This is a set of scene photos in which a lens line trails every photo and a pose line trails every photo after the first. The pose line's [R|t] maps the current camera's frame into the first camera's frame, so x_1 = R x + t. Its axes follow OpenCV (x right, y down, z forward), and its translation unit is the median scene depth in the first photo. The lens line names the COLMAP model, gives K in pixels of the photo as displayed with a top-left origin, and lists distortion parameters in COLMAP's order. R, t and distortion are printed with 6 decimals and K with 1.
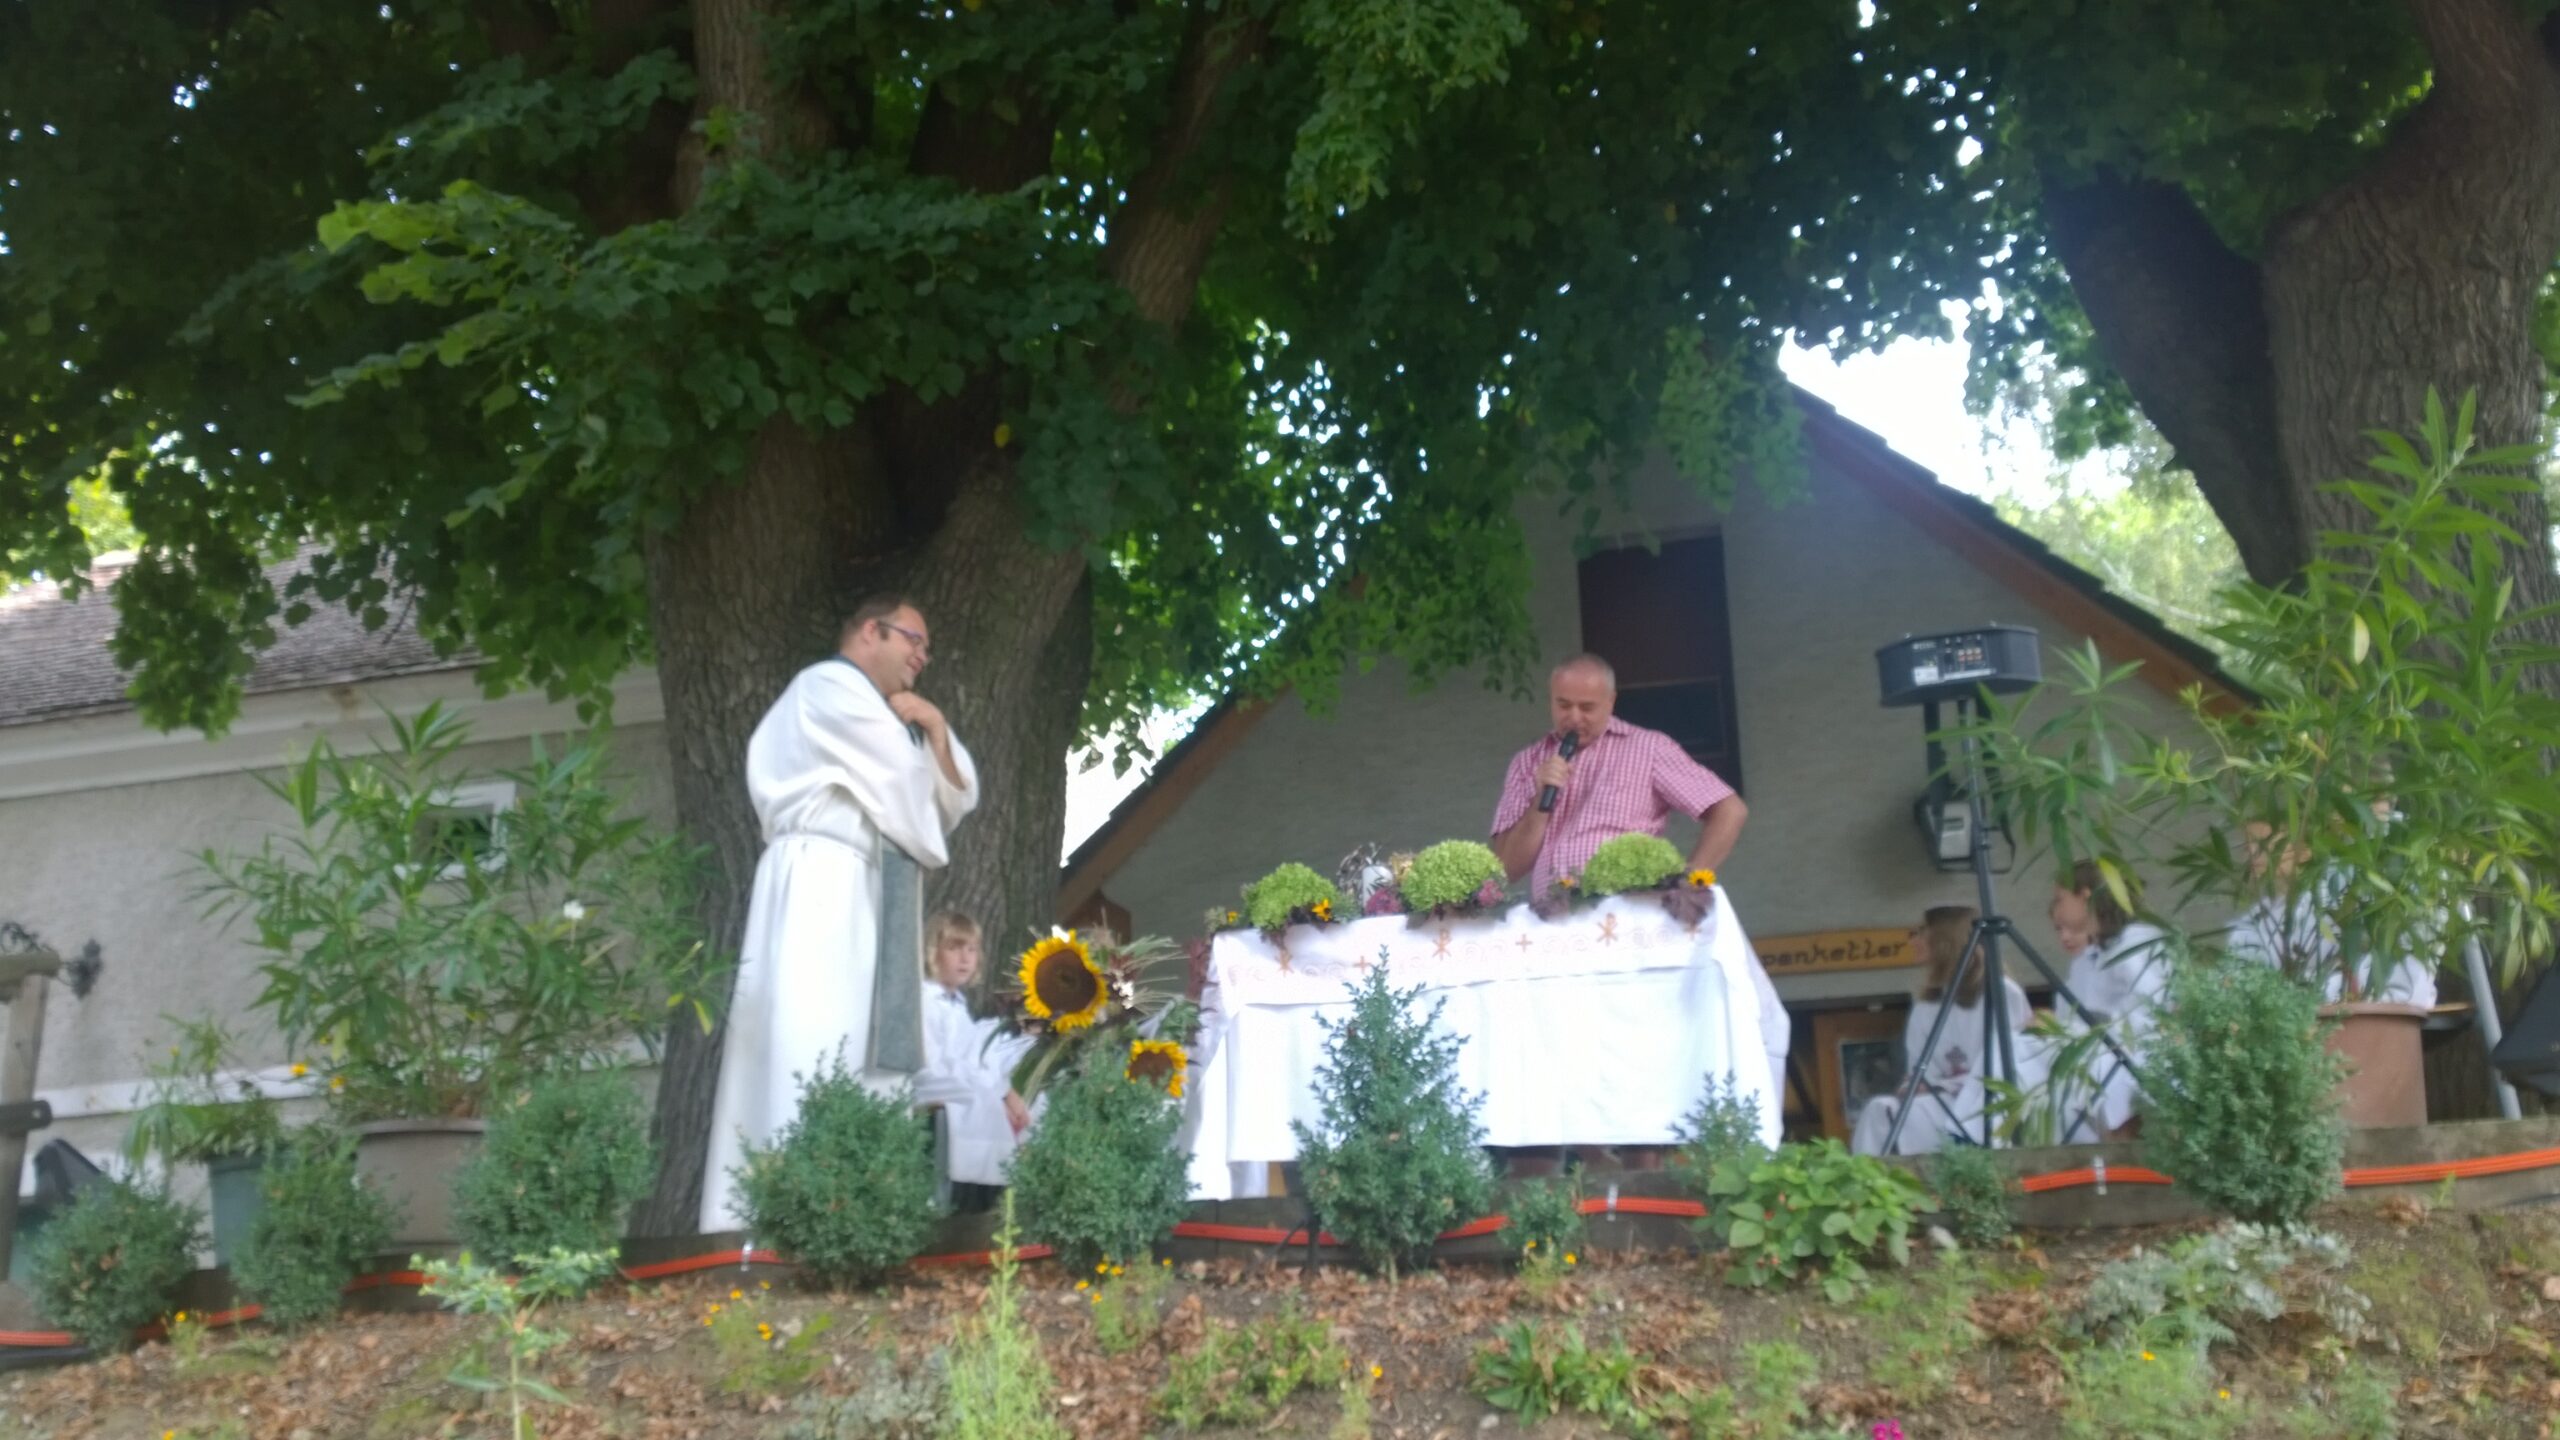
lens RADIAL K [[2224.1, 0, 1311.3], [0, 2224.1, 743.2], [0, 0, 1]] dist [0.036984, -0.012061]
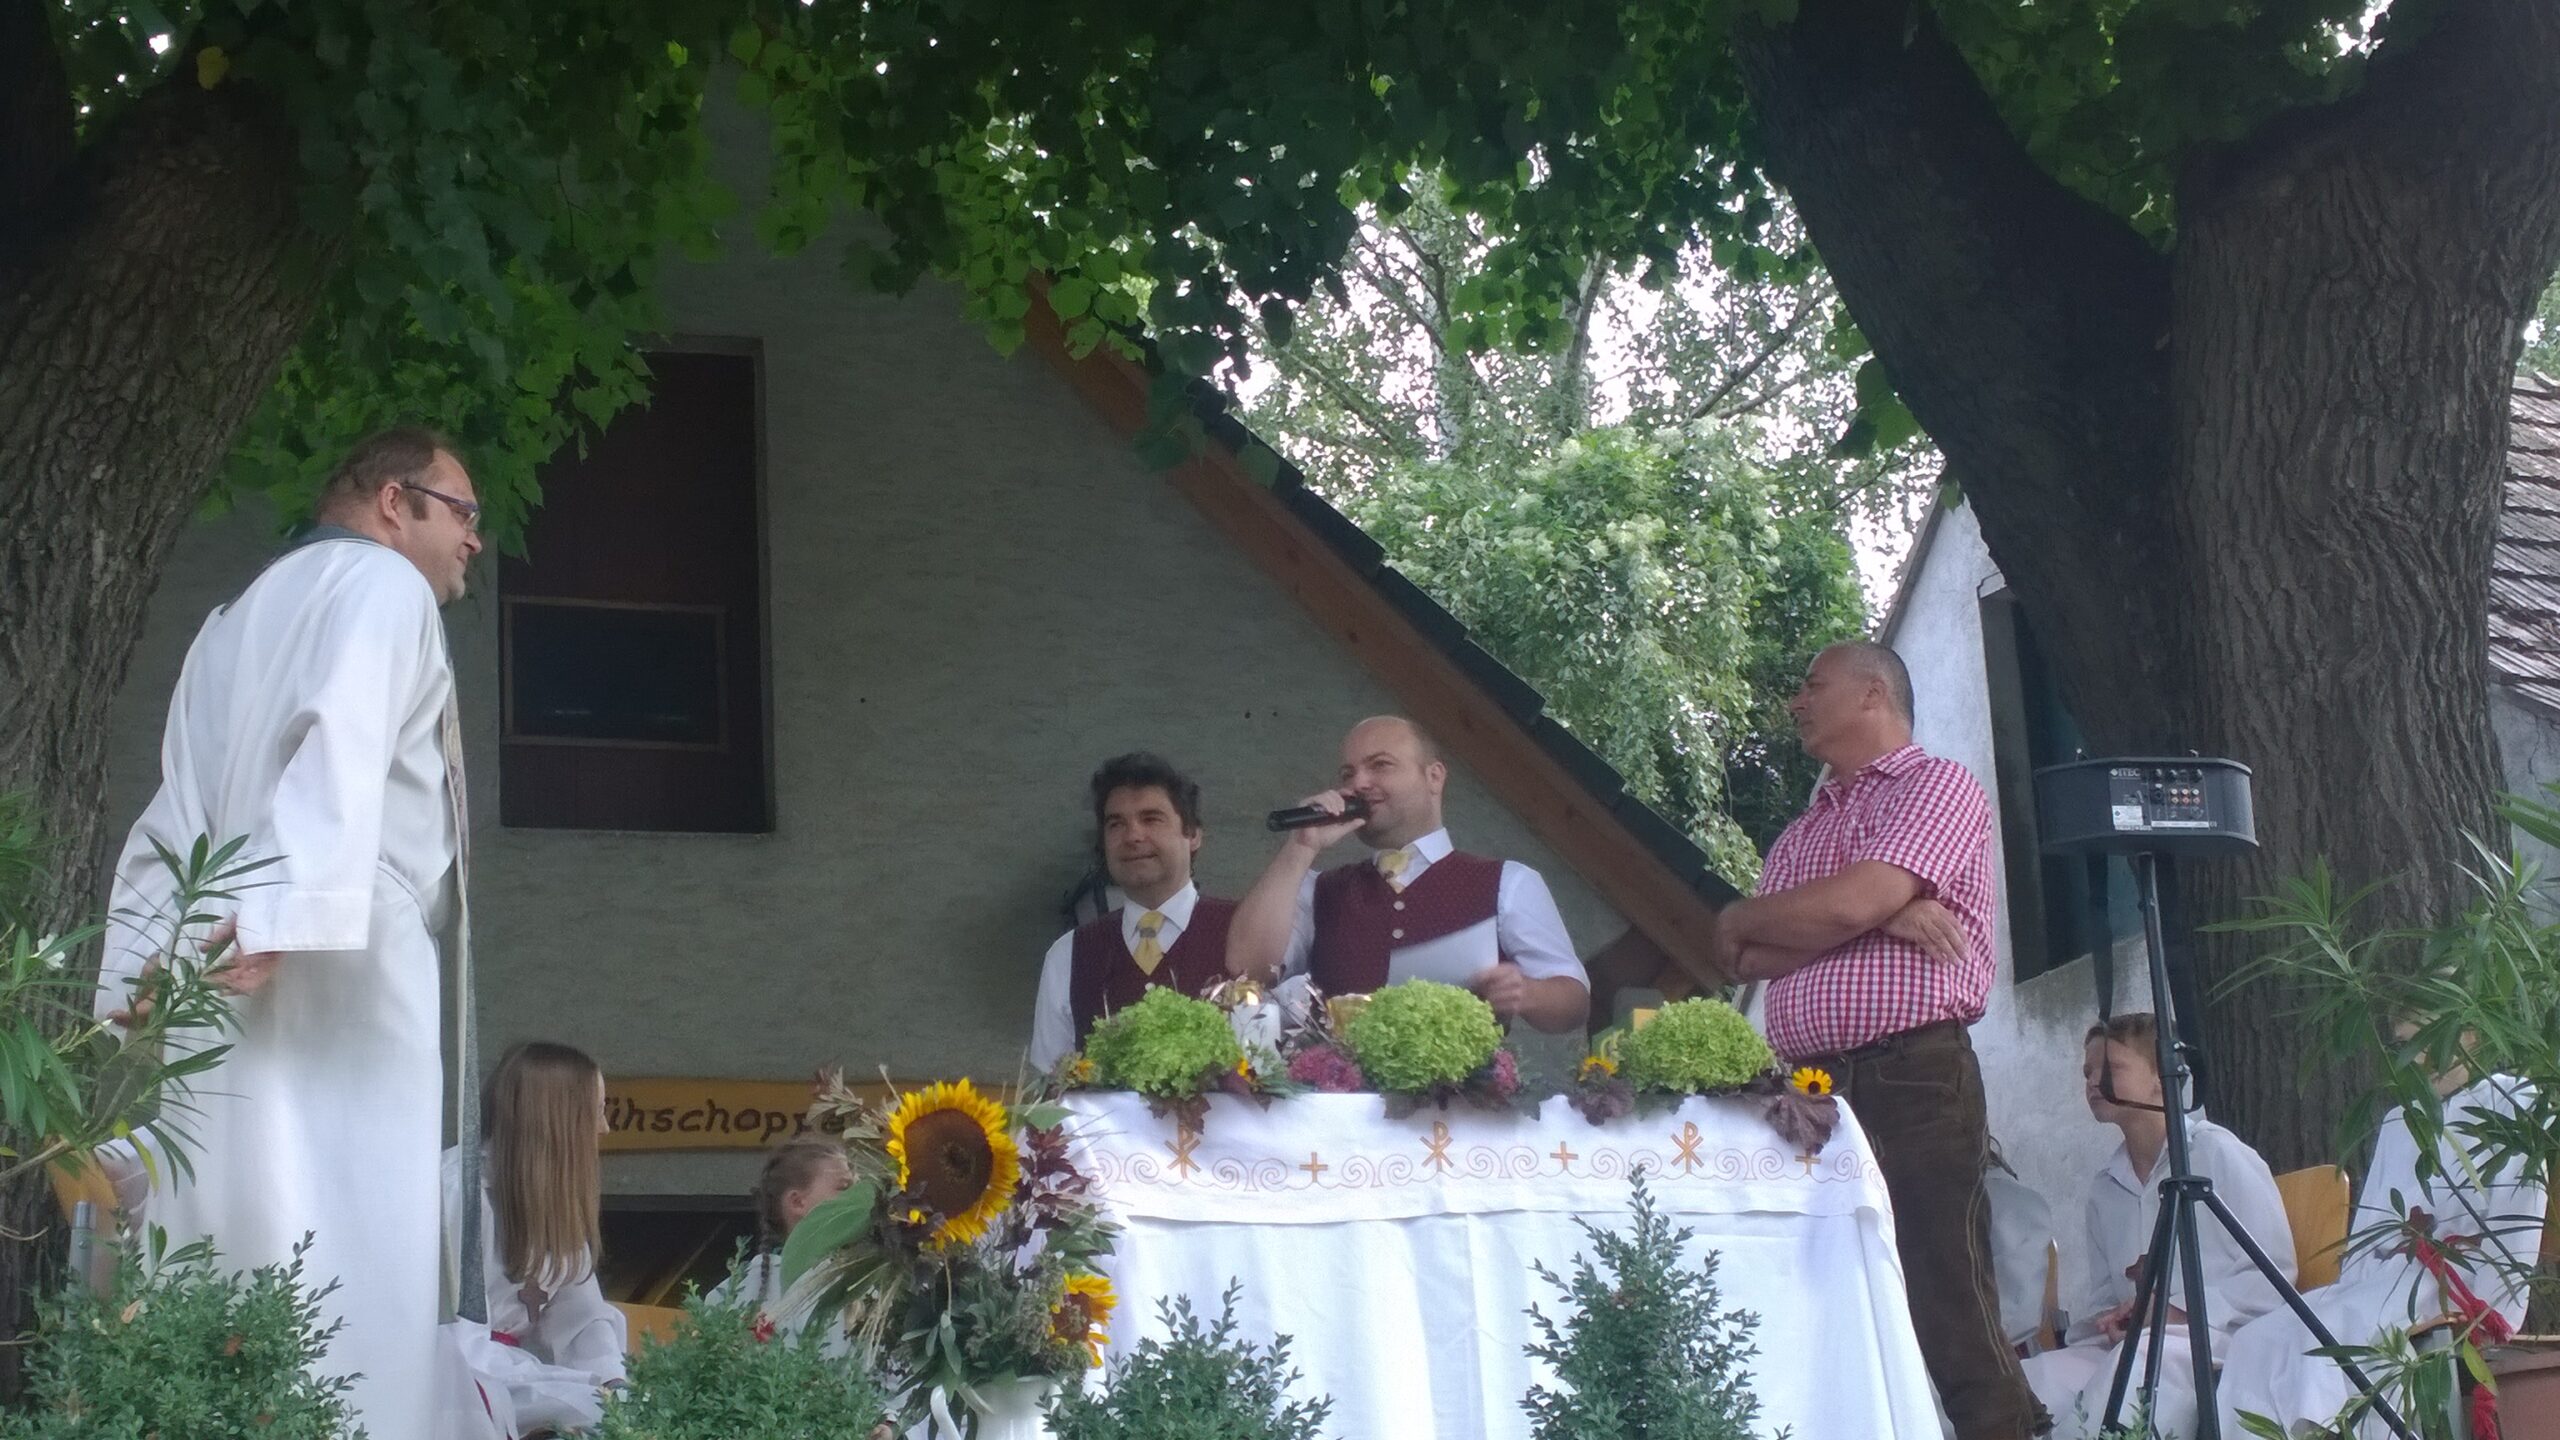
lens RADIAL K [[4458.1, 0, 1148.4], [0, 4458.1, 720.6], [0, 0, 1]] dist [0.022369, 0.209274]
pose [[0.862441, 0.126143, 0.490186, -0.672938], [-0.135227, 0.990669, -0.017015, 0.003857], [-0.487759, -0.051612, 0.871451, -0.052128]]
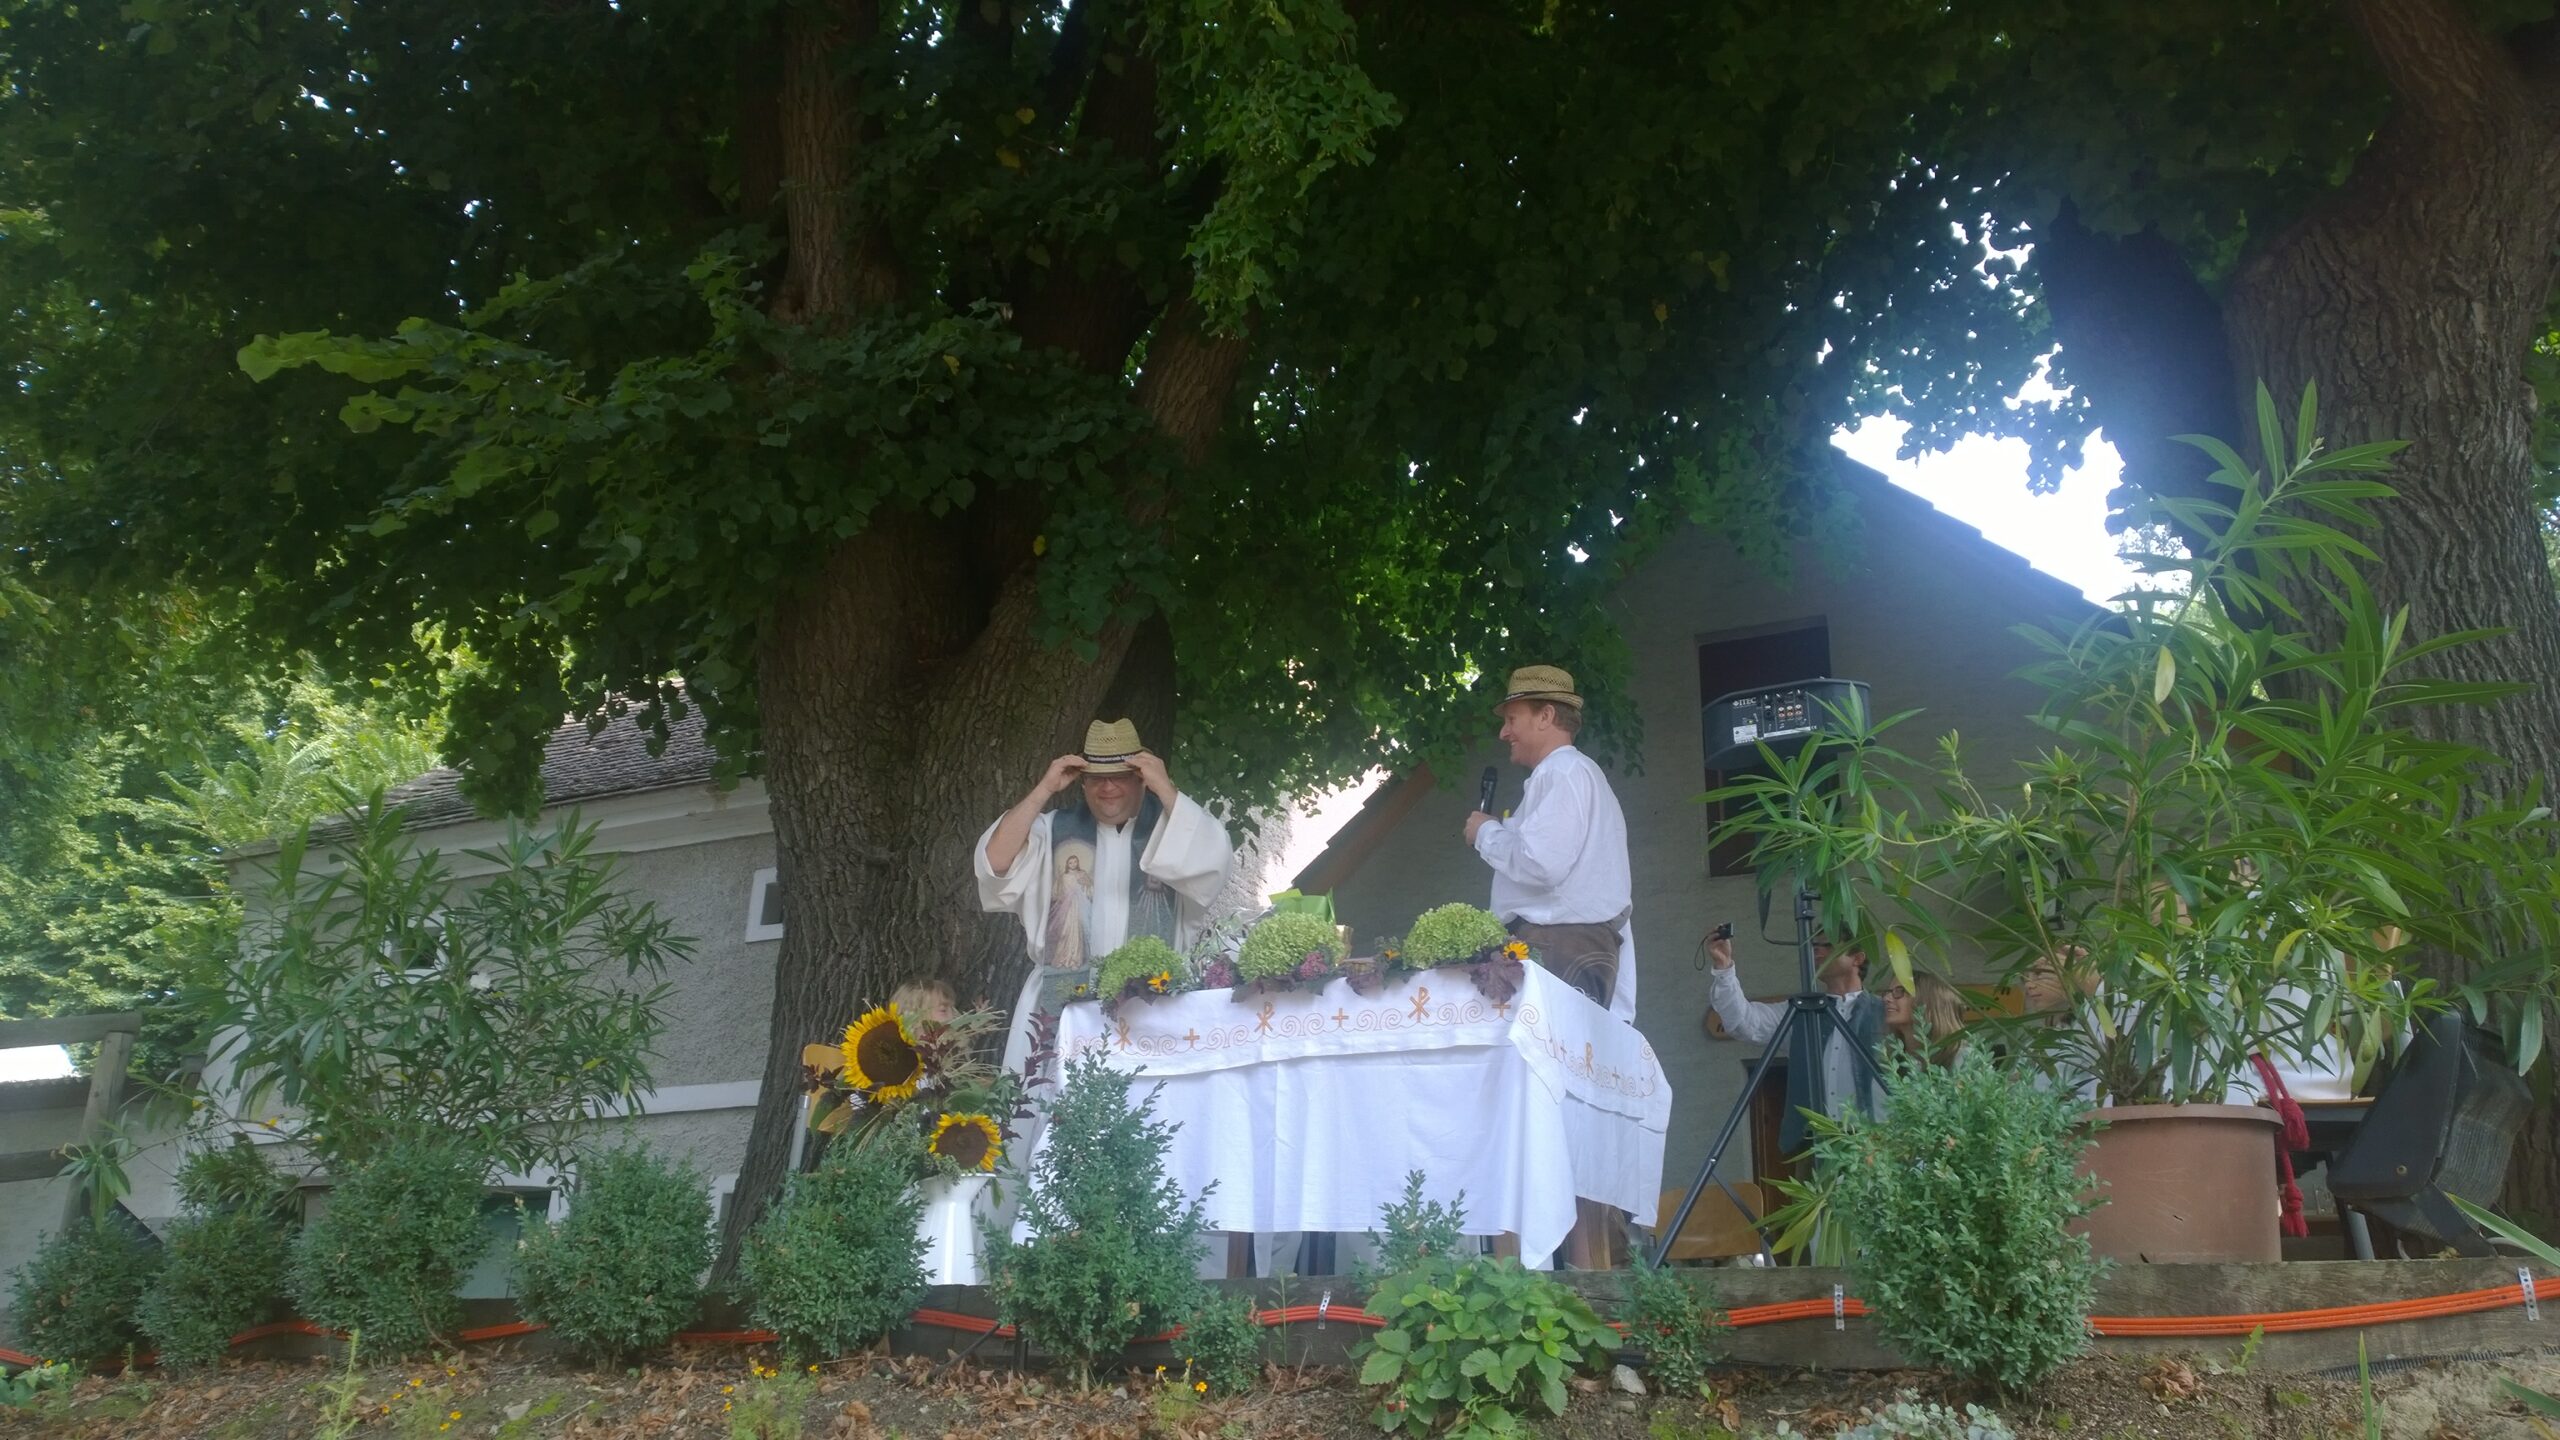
lens RADIAL K [[1769.3, 0, 1316.8], [0, 1769.3, 752.3], [0, 0, 1]] dist [0.074769, -0.085593]
pose [[0.983601, -0.019326, -0.179321, 0.235827], [0.012175, 0.999089, -0.040891, 0.005263], [0.179948, 0.038038, 0.982940, 0.235831]]
